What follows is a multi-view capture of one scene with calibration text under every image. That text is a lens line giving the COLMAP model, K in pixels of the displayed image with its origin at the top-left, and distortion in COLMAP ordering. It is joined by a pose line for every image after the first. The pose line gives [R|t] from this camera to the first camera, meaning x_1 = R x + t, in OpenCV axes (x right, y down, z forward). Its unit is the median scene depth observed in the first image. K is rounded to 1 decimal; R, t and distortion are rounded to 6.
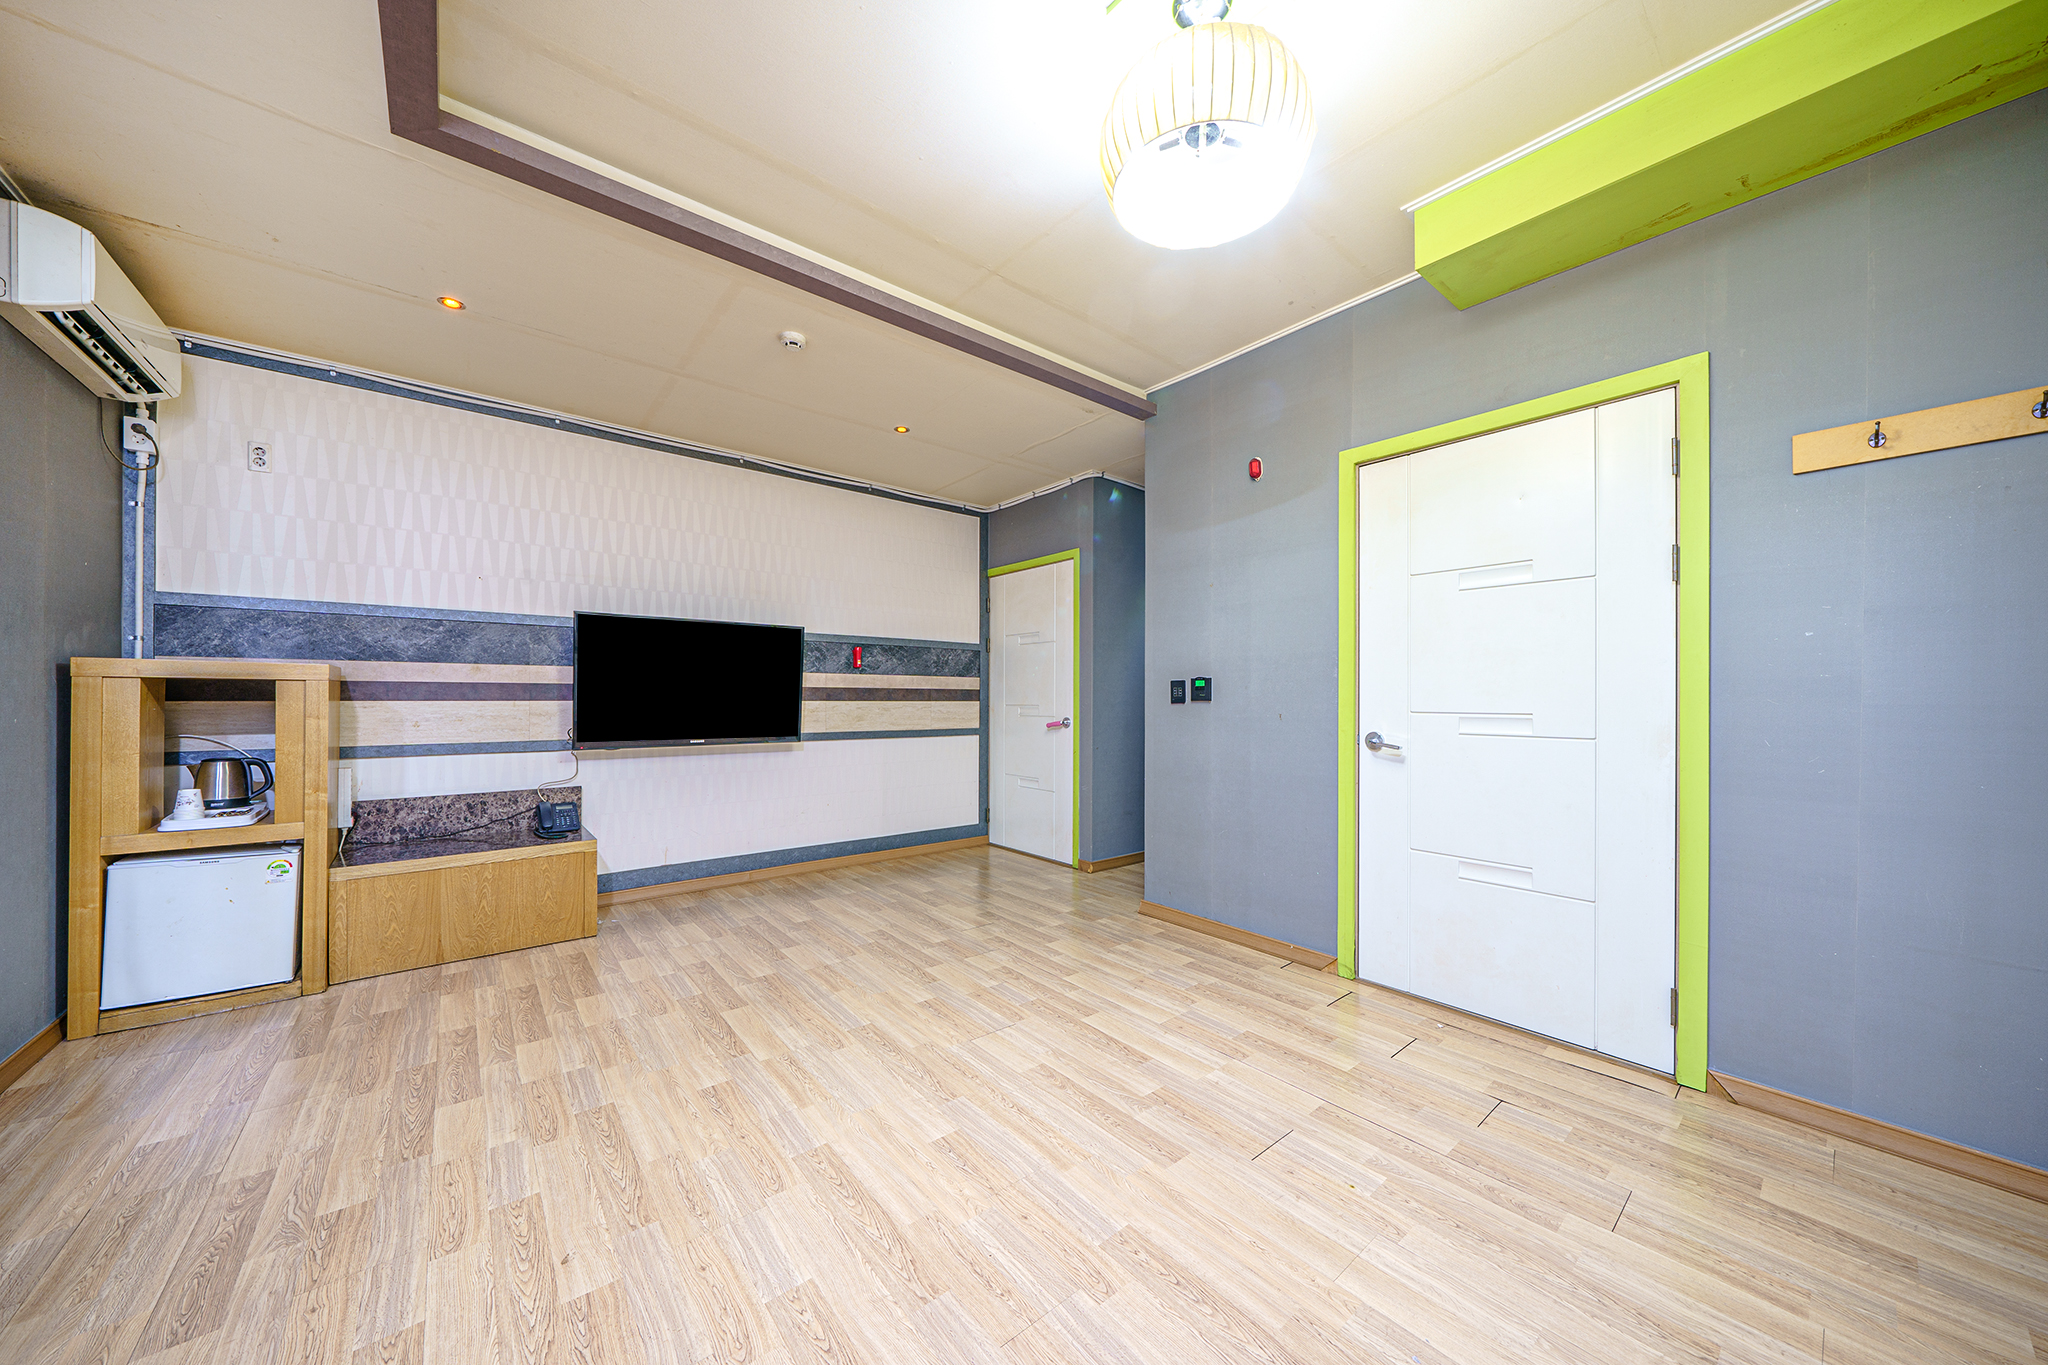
lens RADIAL K [[697.1, 0, 1021.9], [0, 697.1, 697.3], [0, 0, 1]] dist [-0.002038, -0.000140]
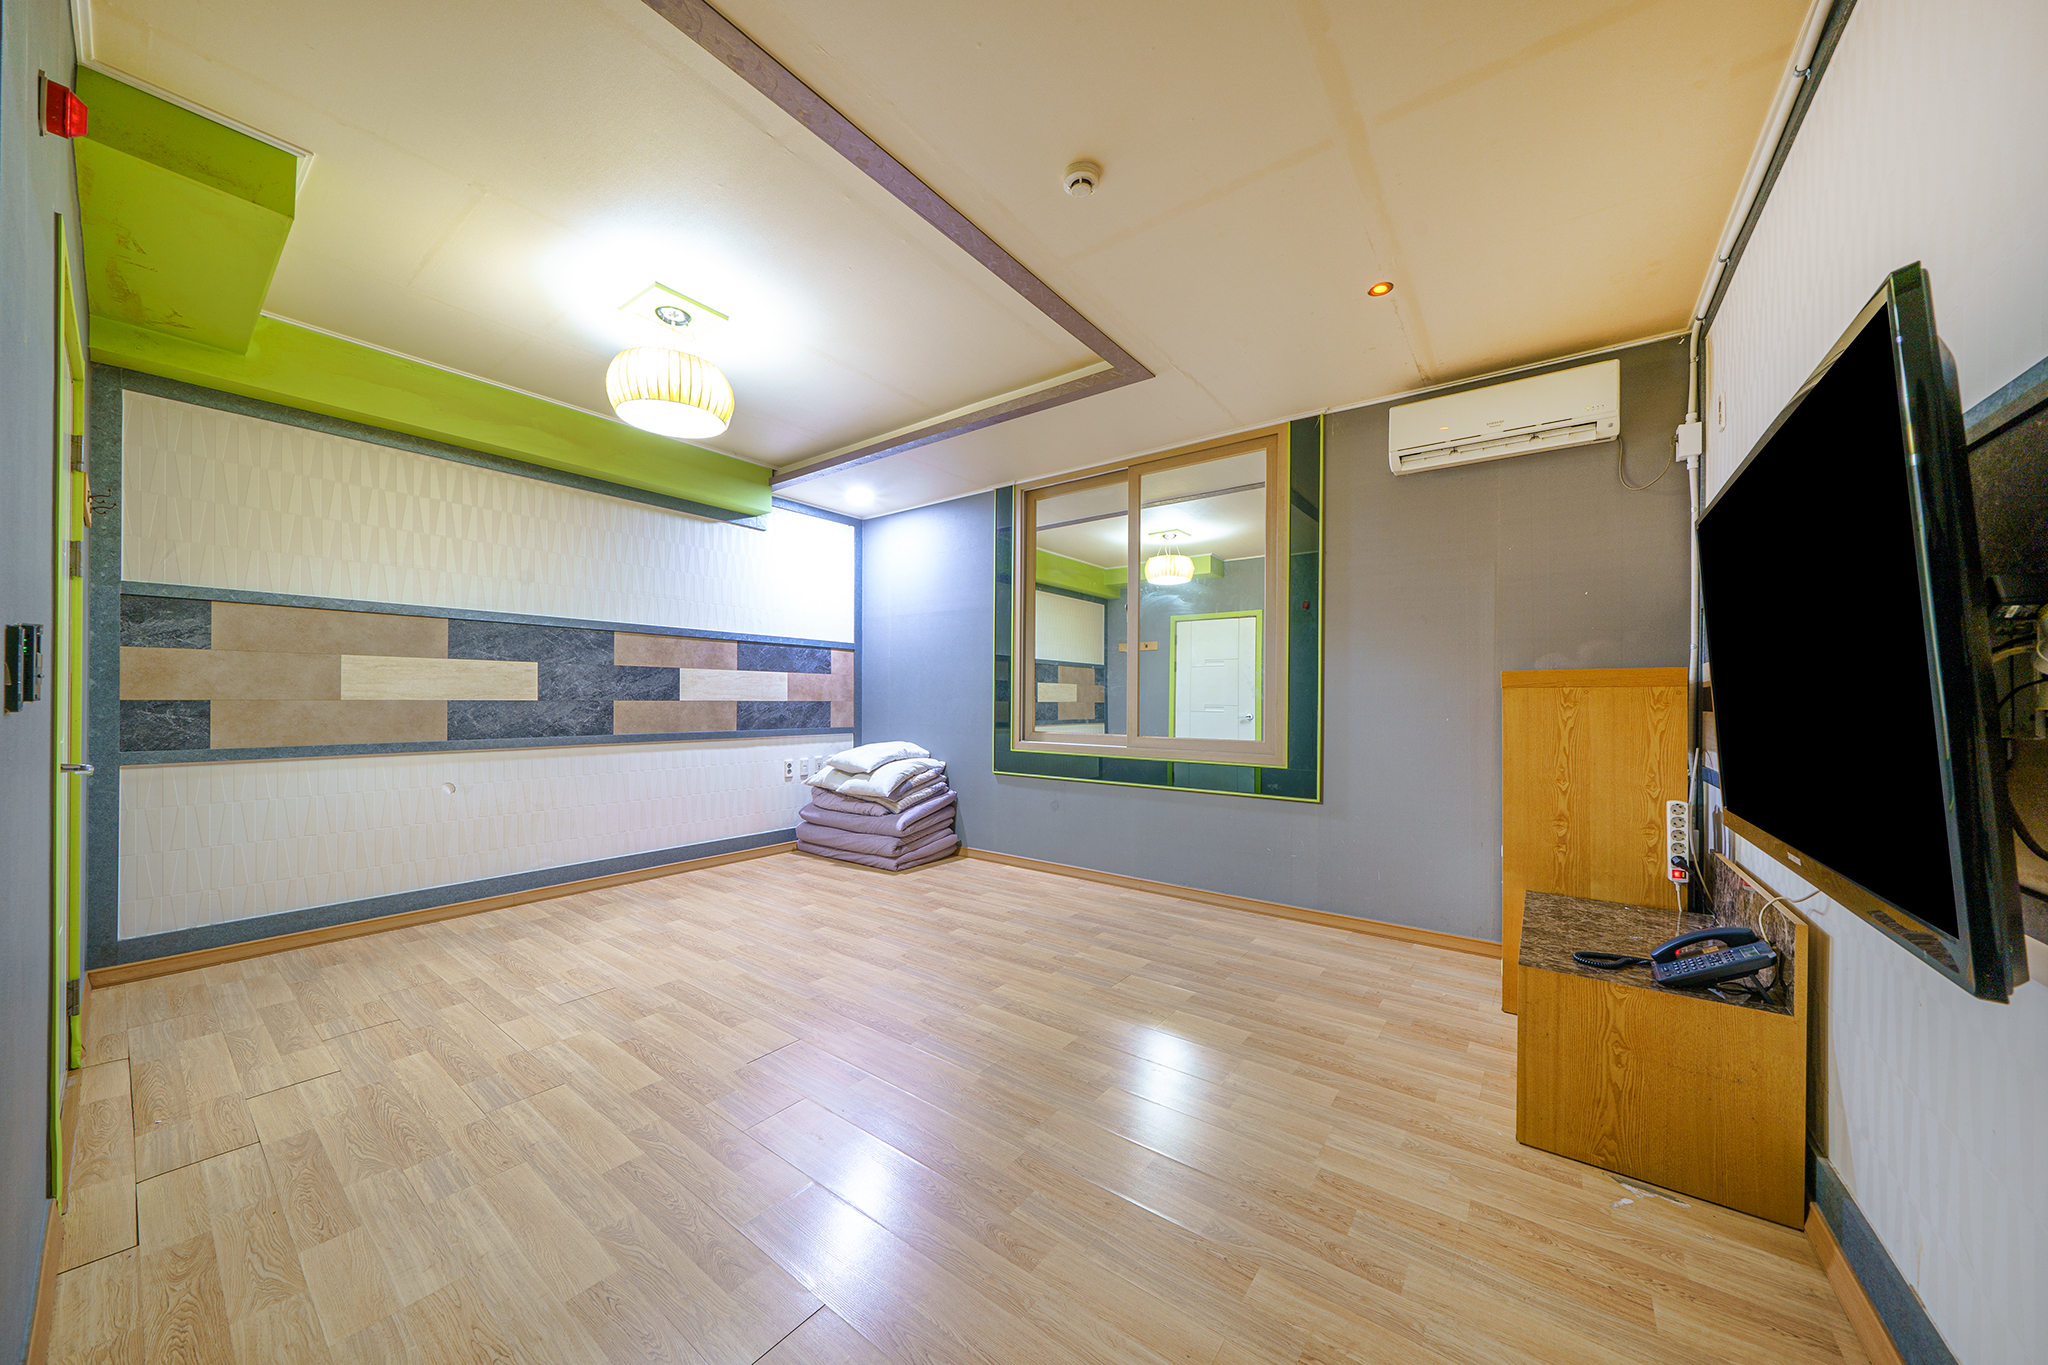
lens RADIAL K [[697.1, 0, 1021.9], [0, 697.1, 697.3], [0, 0, 1]] dist [-0.002038, -0.000140]
pose [[-0.973017, -0.009953, -0.230517, -0.131814], [-0.009147, 0.999948, -0.004566, -0.000515], [0.230551, -0.002334, -0.973058, 1.813065]]
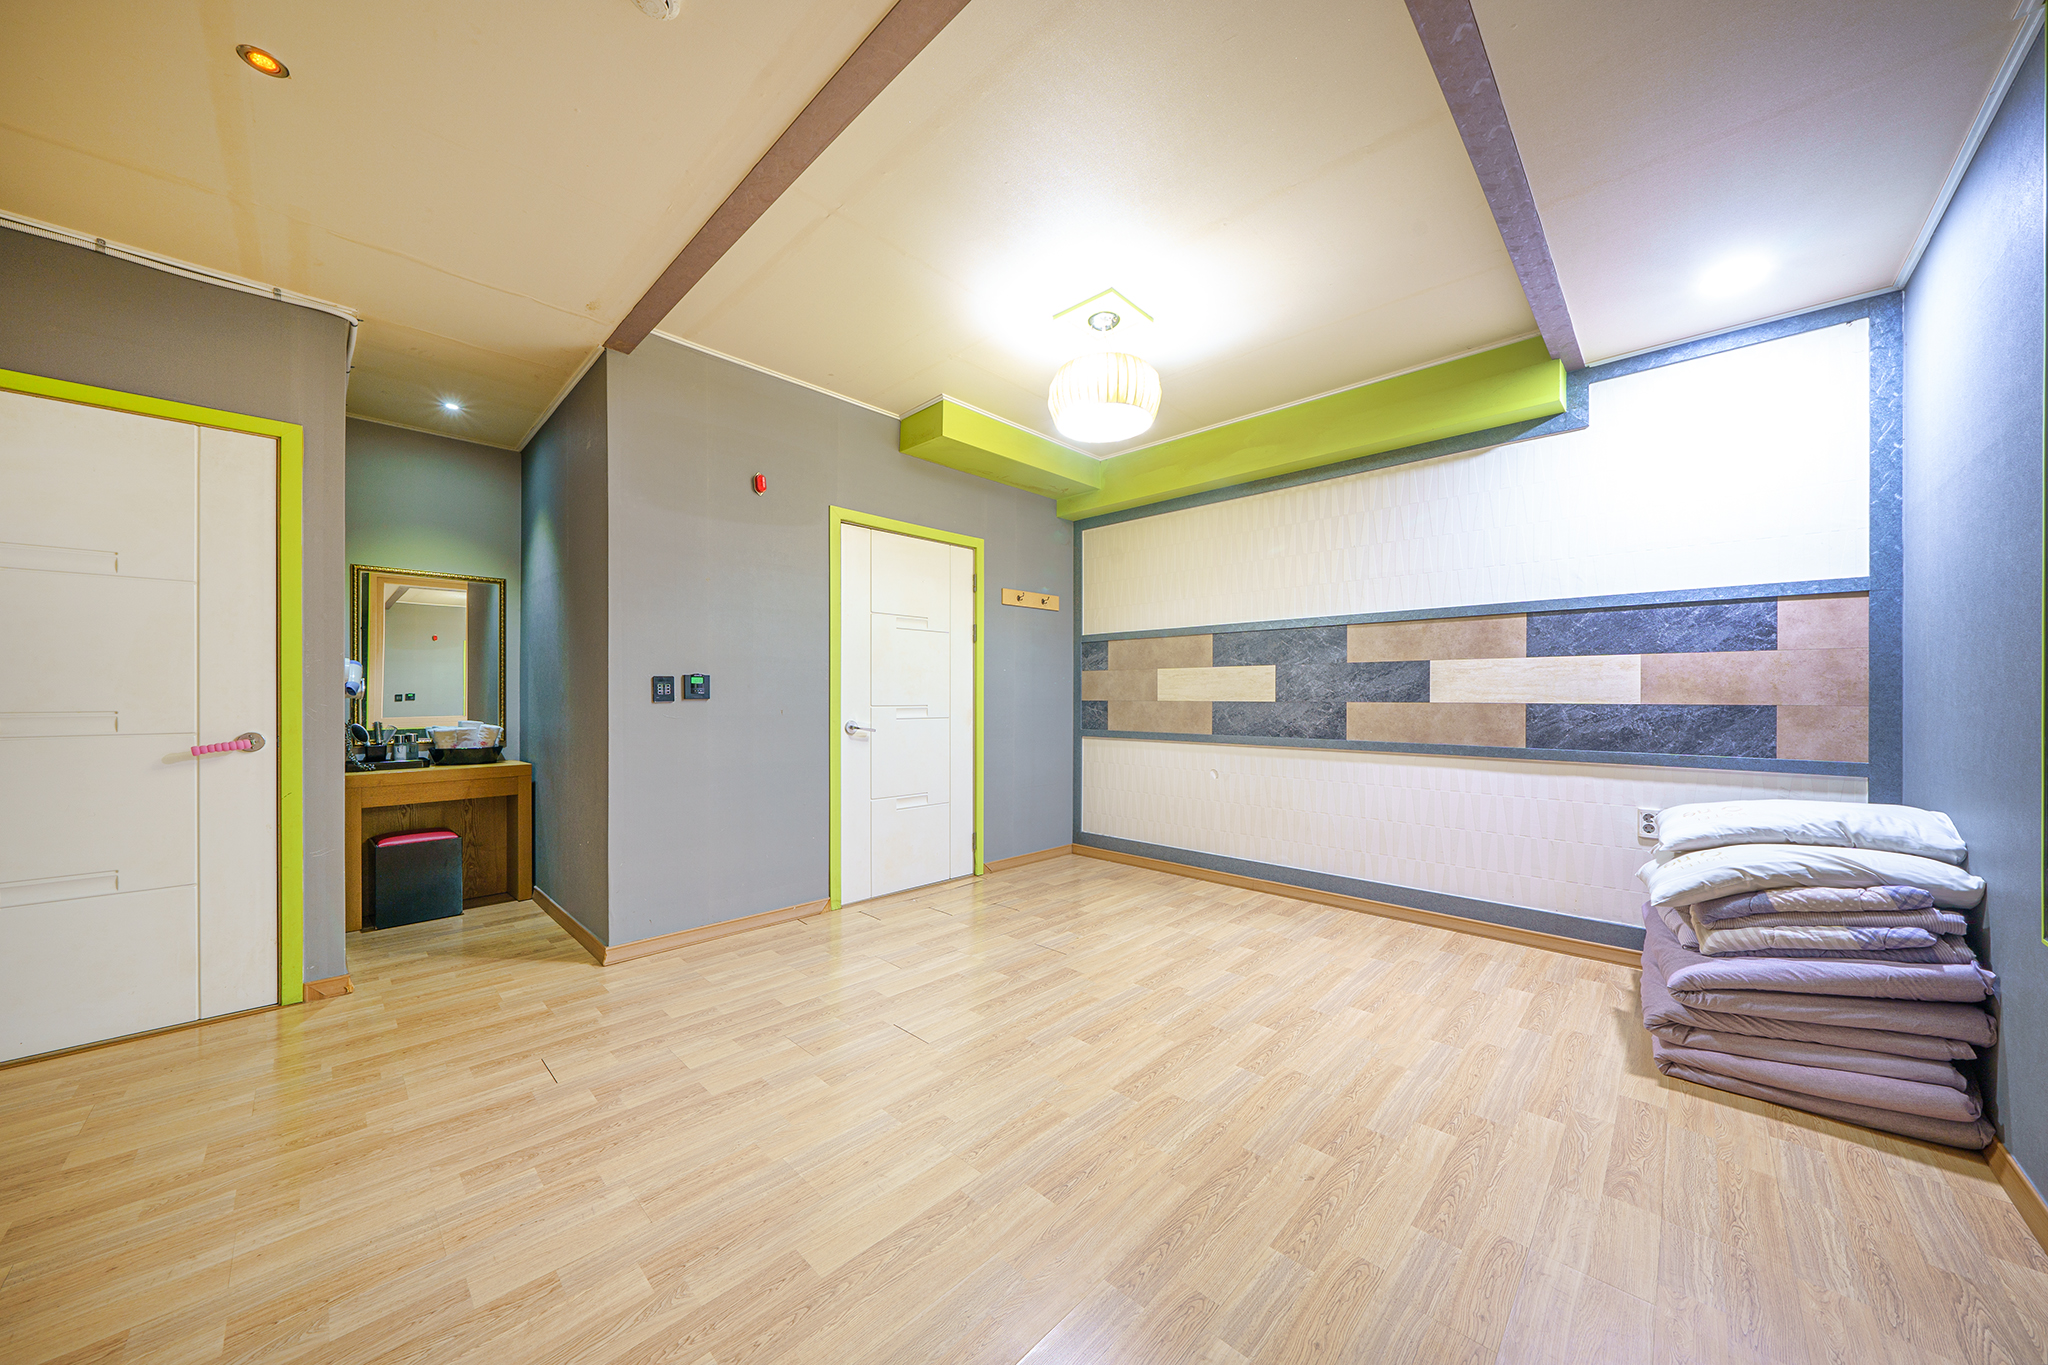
lens RADIAL K [[697.1, 0, 1021.9], [0, 697.1, 697.3], [0, 0, 1]] dist [-0.002038, -0.000140]
pose [[-0.115276, -0.003867, 0.993326, -0.945332], [-0.004824, 0.999983, 0.003333, -0.003148], [-0.993322, -0.004408, -0.115293, 0.868714]]
